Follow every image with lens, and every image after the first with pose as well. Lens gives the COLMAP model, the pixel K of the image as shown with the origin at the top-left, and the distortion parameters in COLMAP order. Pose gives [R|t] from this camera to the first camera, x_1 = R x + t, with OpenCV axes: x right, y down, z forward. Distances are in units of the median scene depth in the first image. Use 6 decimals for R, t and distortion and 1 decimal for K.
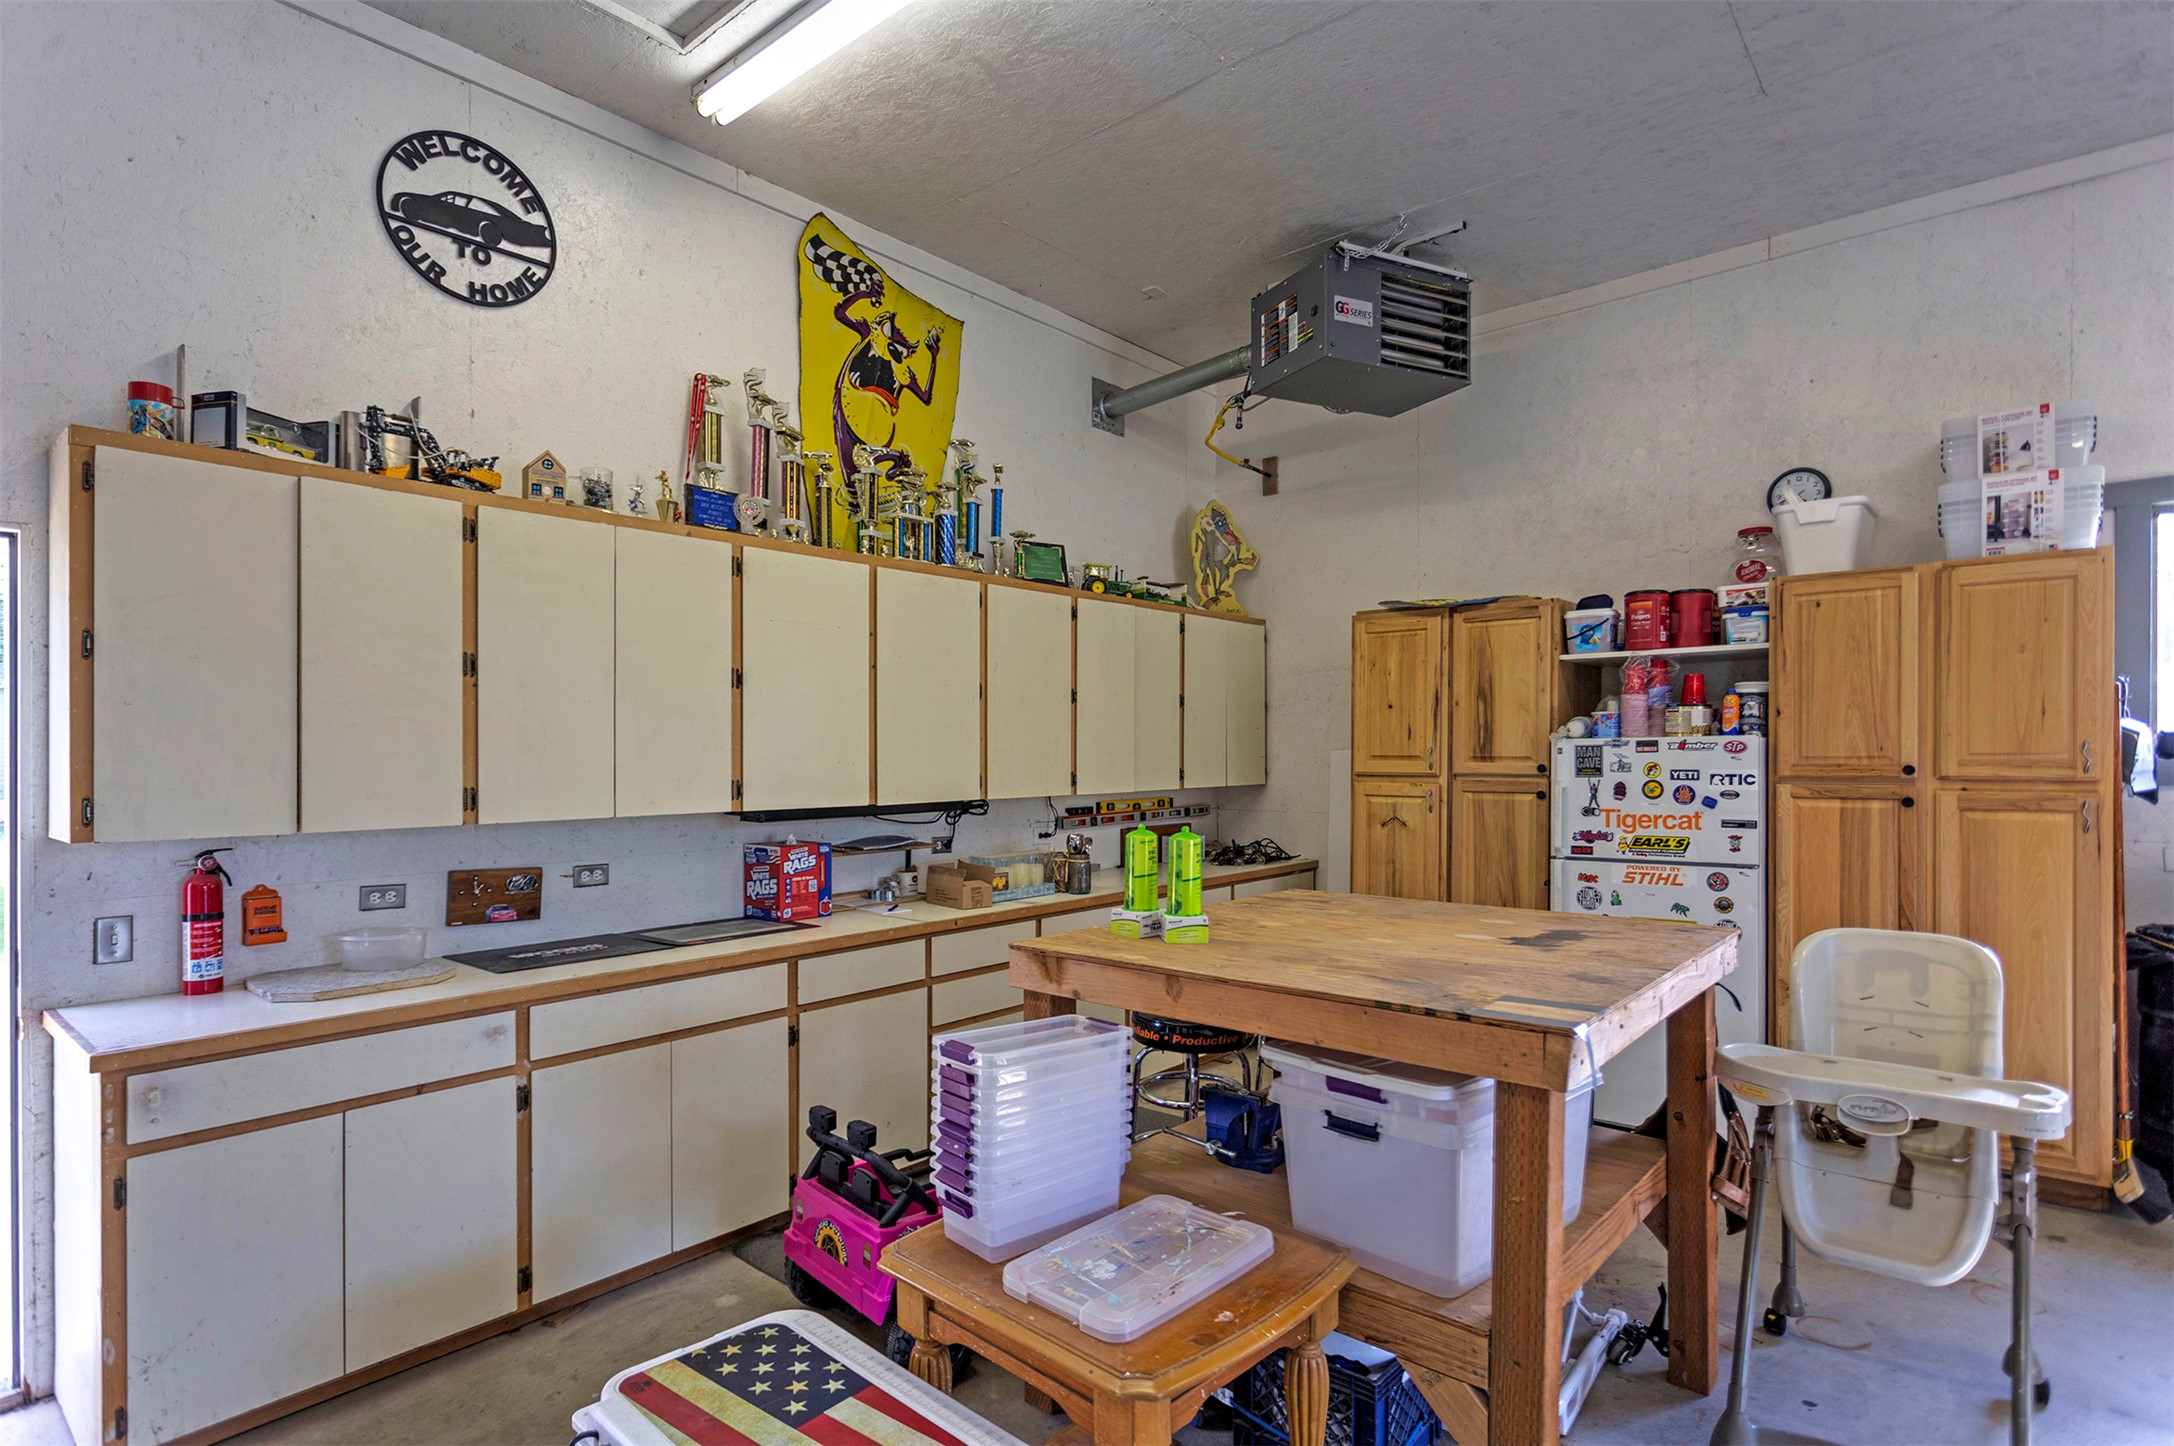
lens RADIAL K [[1092.5, 0, 1088.2], [0, 1092.5, 763.2], [0, 0, 1]] dist [-0.001530, -0.000972]
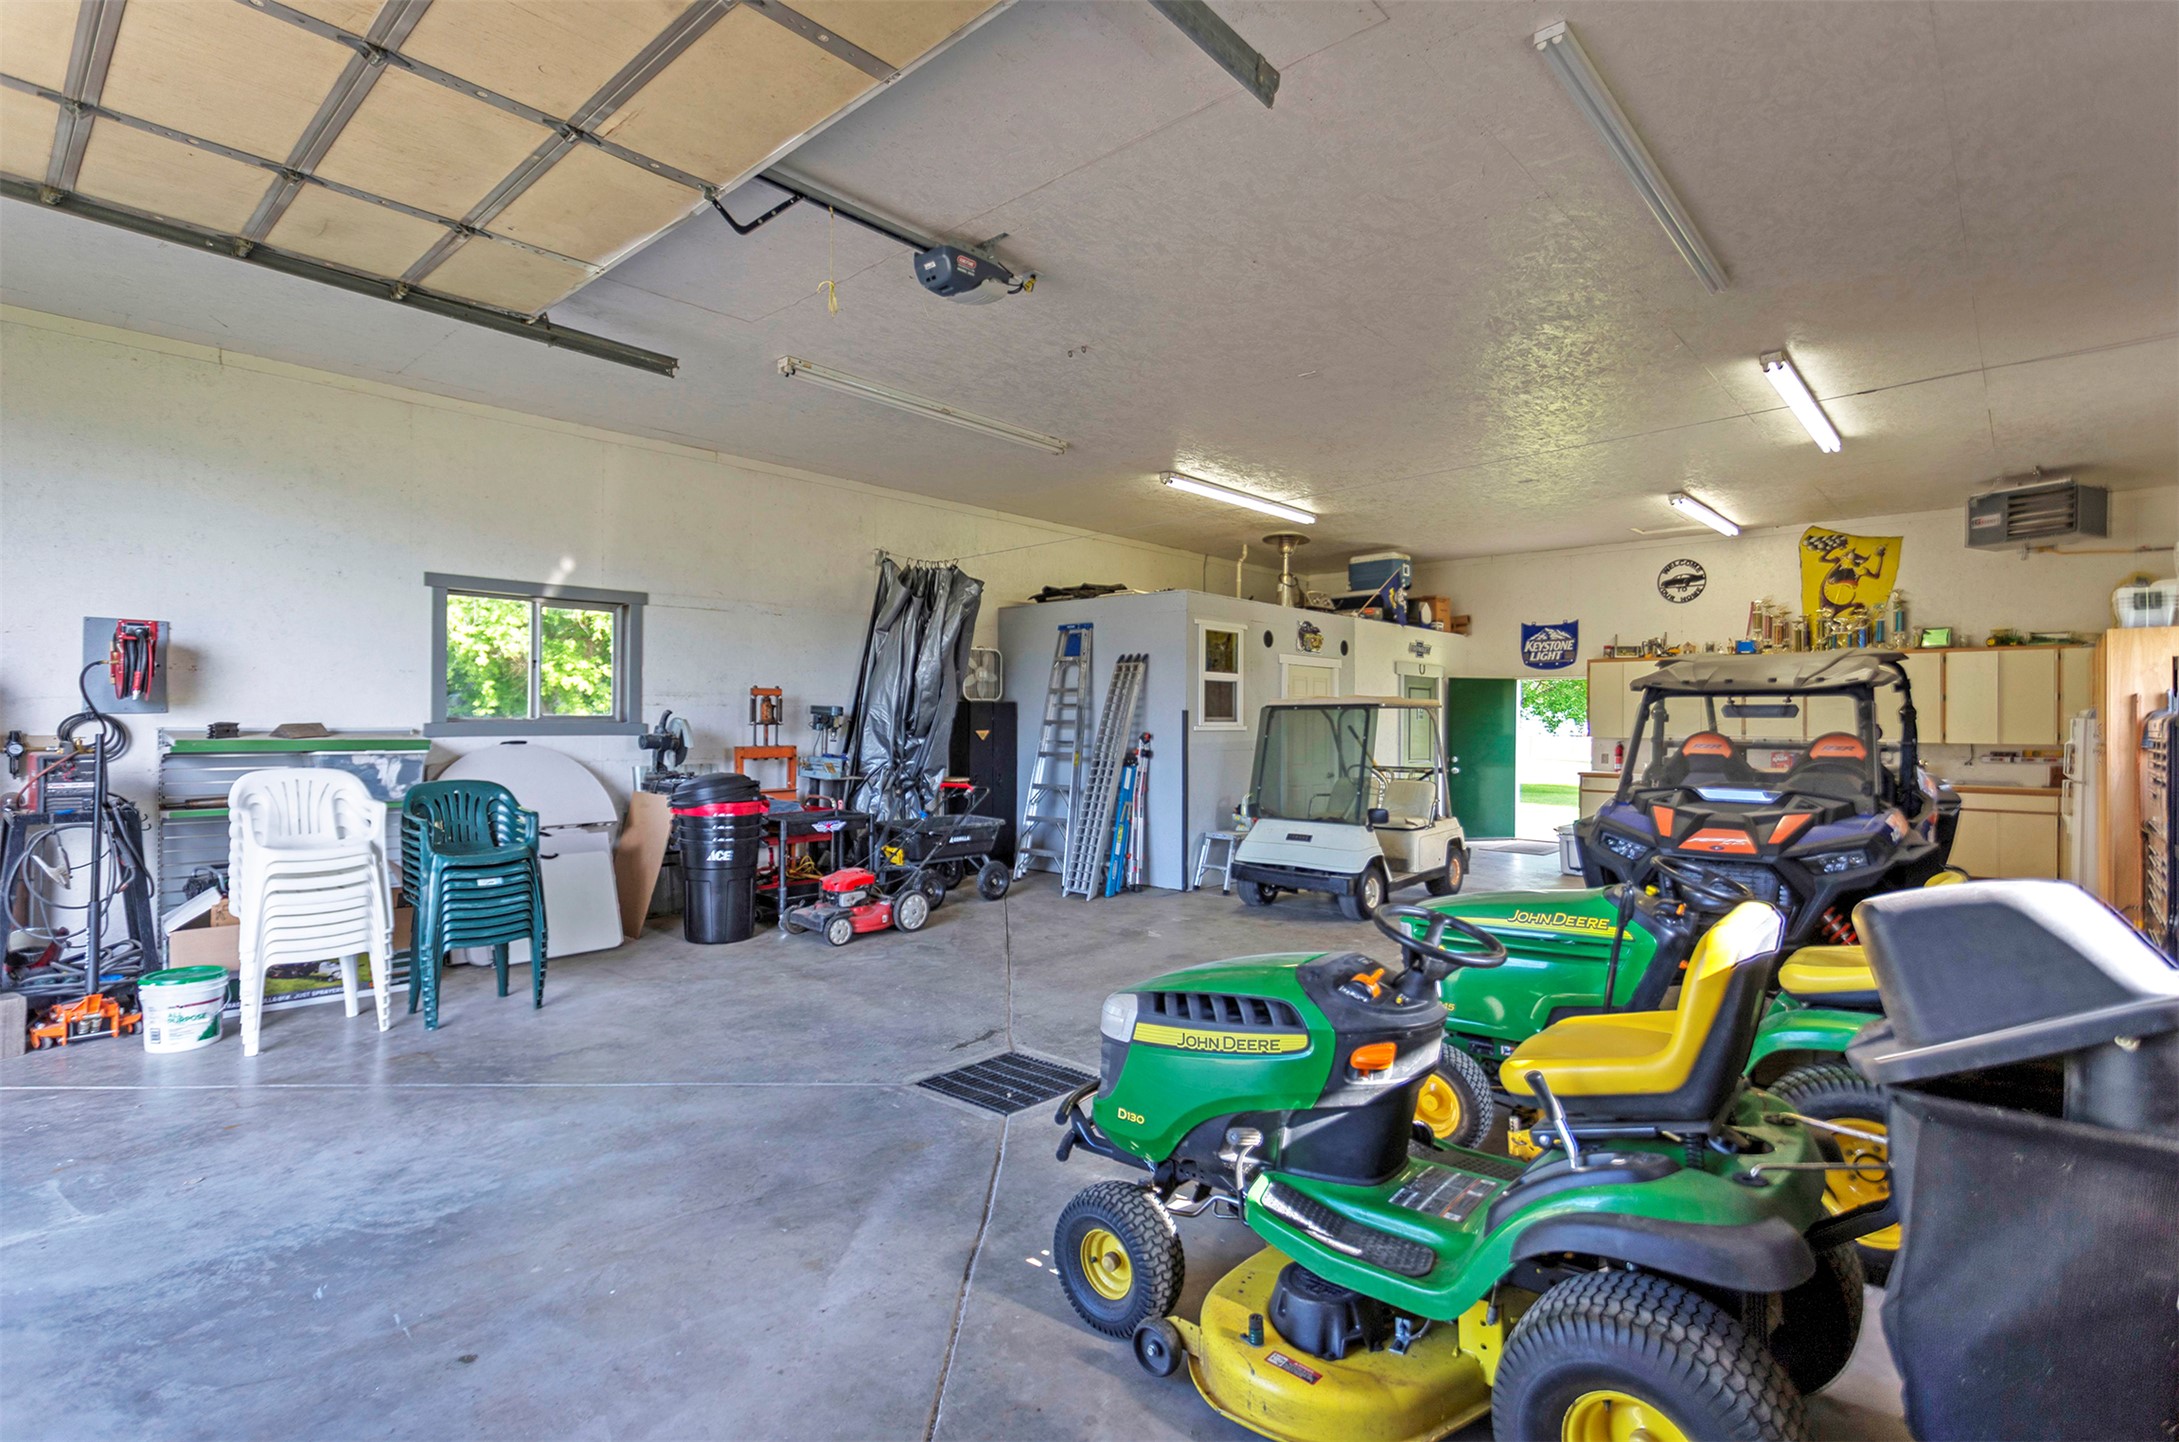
lens RADIAL K [[1043.0, 0, 1095.3], [0, 1043.0, 705.7], [0, 0, 1]] dist [0.003044, -0.000235]
pose [[-0.017505, -0.005066, -0.999834, 2.362777], [-0.009814, 0.999940, -0.004895, -0.019853], [0.999799, 0.009727, -0.017553, -0.740895]]
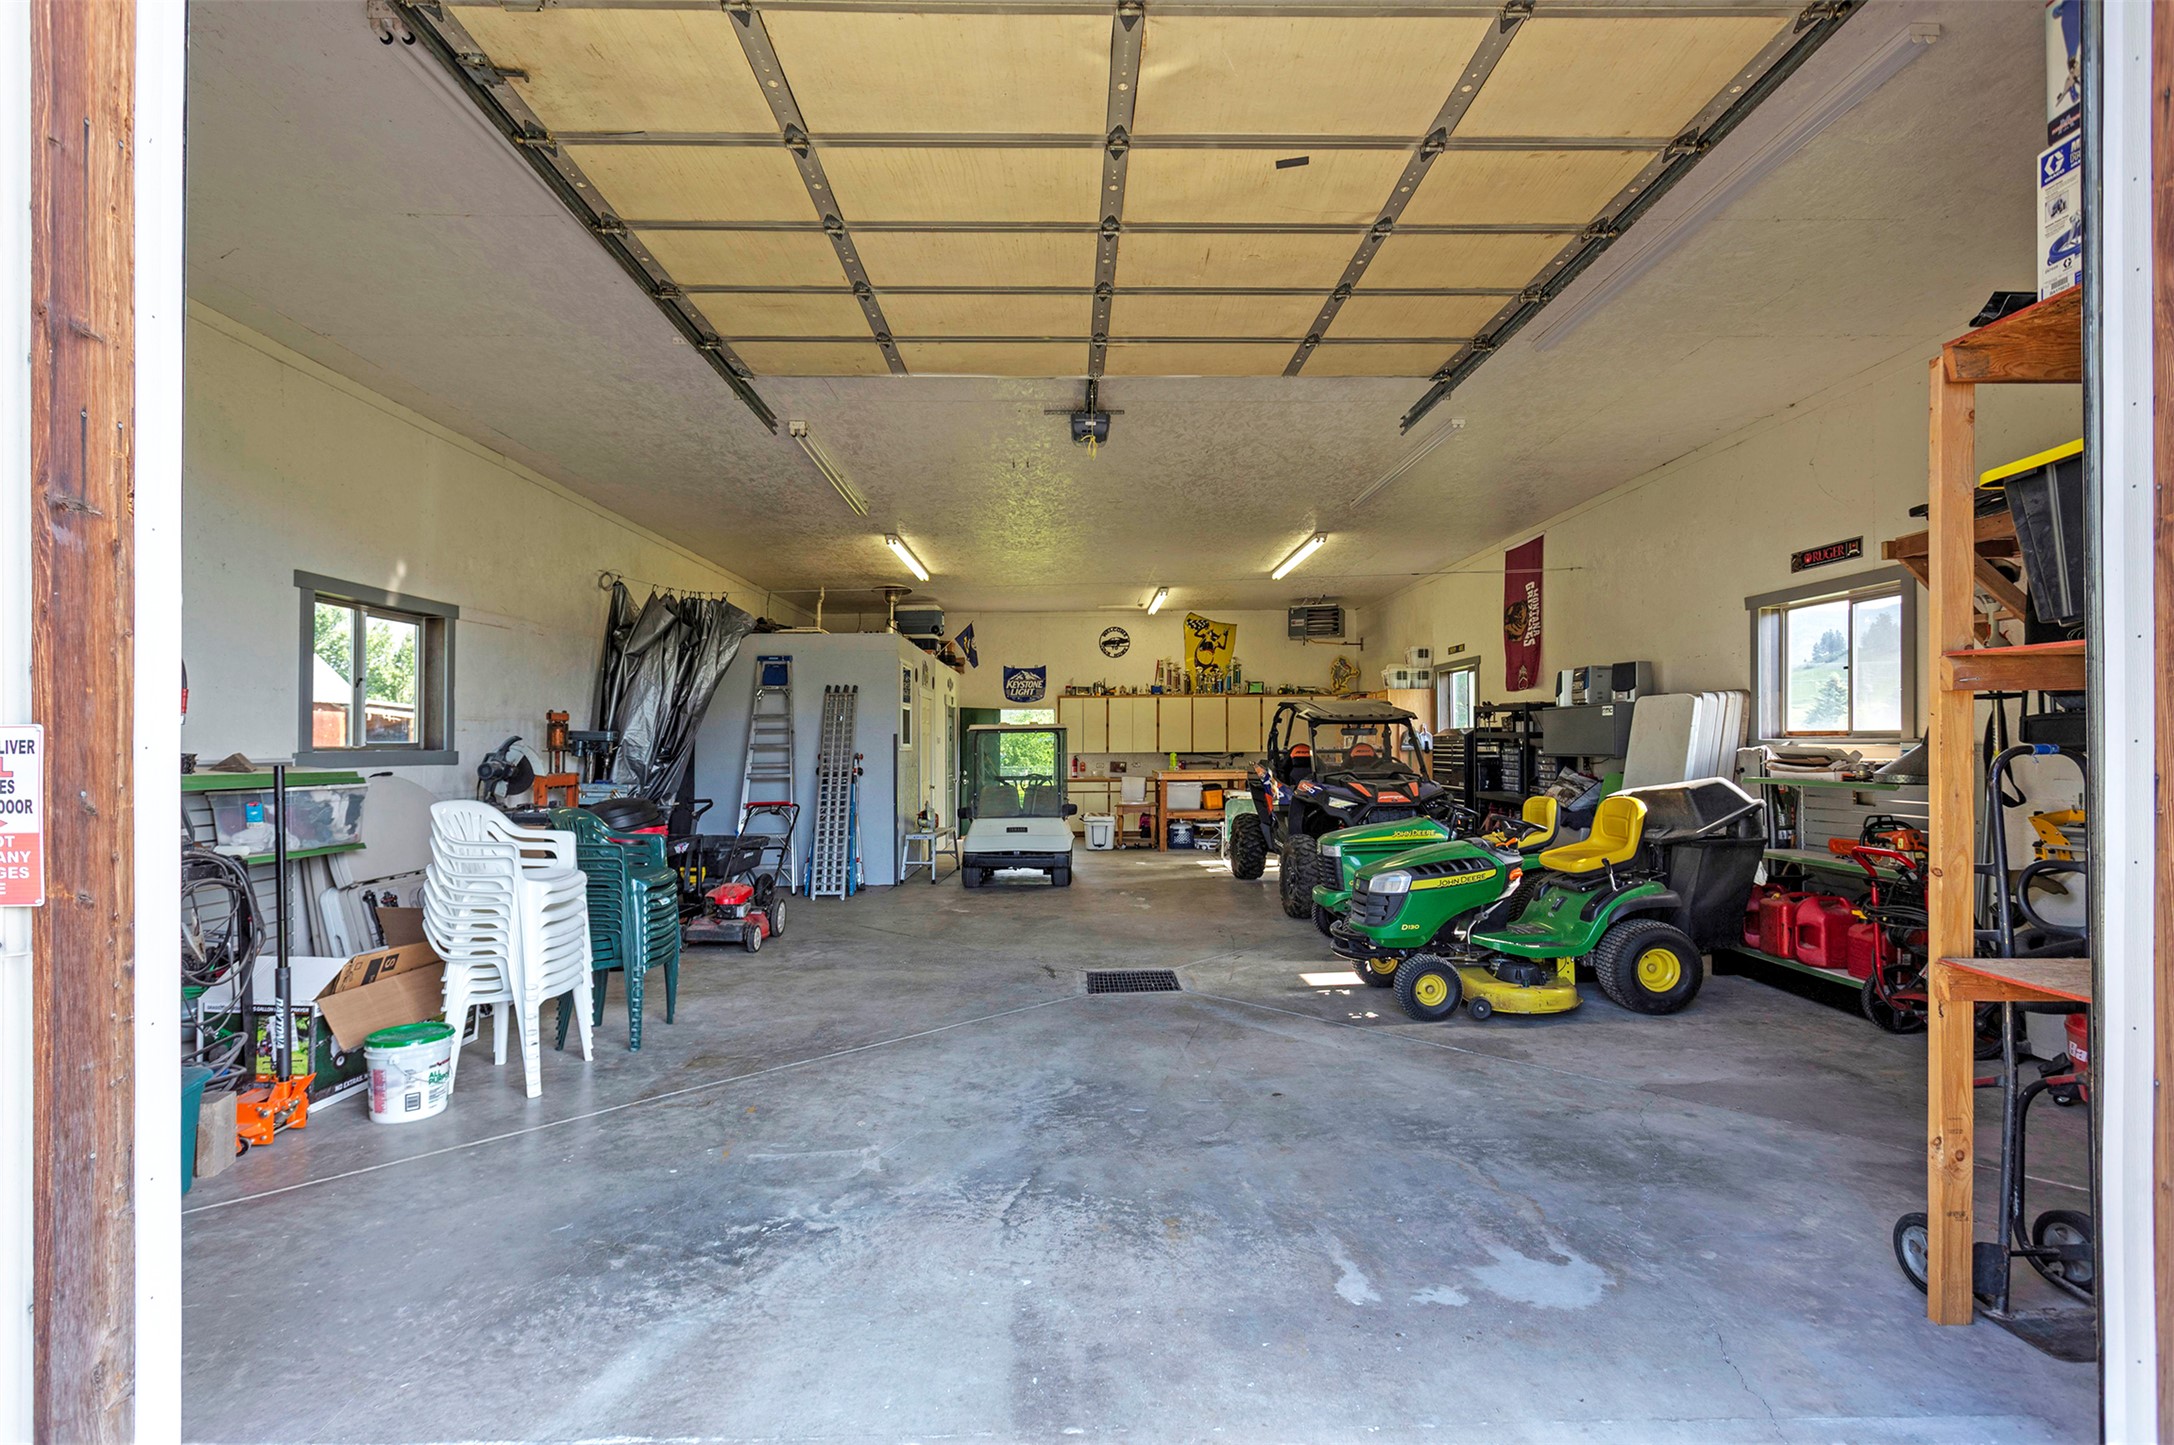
lens RADIAL K [[1080.0, 0, 1050.6], [0, 1080.0, 736.4], [0, 0, 1]] dist [0.002680, 0.000392]
pose [[0.670161, -0.002196, -0.742212, 2.443866], [-0.001363, 0.999990, -0.004190, -0.005799], [0.742214, 0.003820, 0.670152, -2.160215]]
